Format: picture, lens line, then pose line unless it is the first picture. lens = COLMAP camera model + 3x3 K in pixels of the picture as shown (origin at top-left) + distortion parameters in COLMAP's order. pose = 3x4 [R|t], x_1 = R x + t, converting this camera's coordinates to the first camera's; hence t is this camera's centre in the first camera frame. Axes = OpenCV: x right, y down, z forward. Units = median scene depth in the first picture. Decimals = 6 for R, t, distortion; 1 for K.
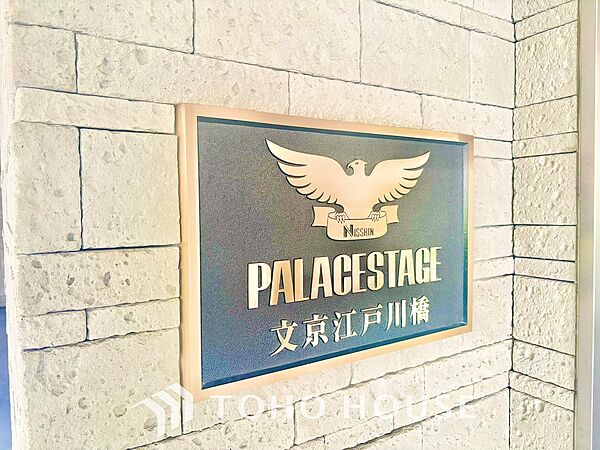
lens RADIAL K [[453.8, 0, 298.6], [0, 453.8, 223.8], [0, 0, 1]] dist [0.005258, -0.001214]
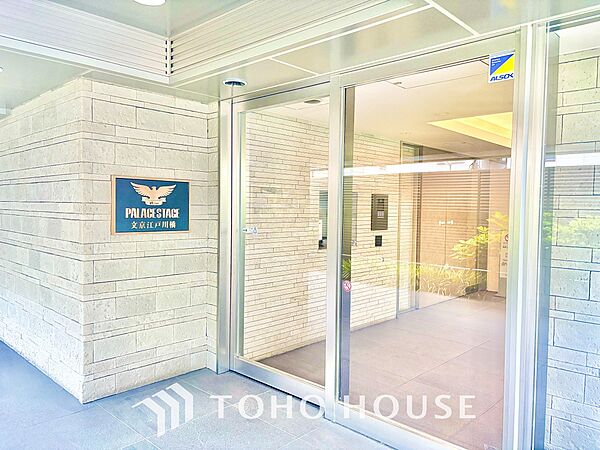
lens RADIAL K [[453.8, 0, 301.4], [0, 453.8, 226.1], [0, 0, 1]] dist [0.005258, -0.001214]
pose [[0.974117, 0.022333, 0.224940, 0.508251], [-0.021898, 0.999750, -0.004426, 0.211474], [-0.224982, -0.000615, 0.974363, -3.354734]]
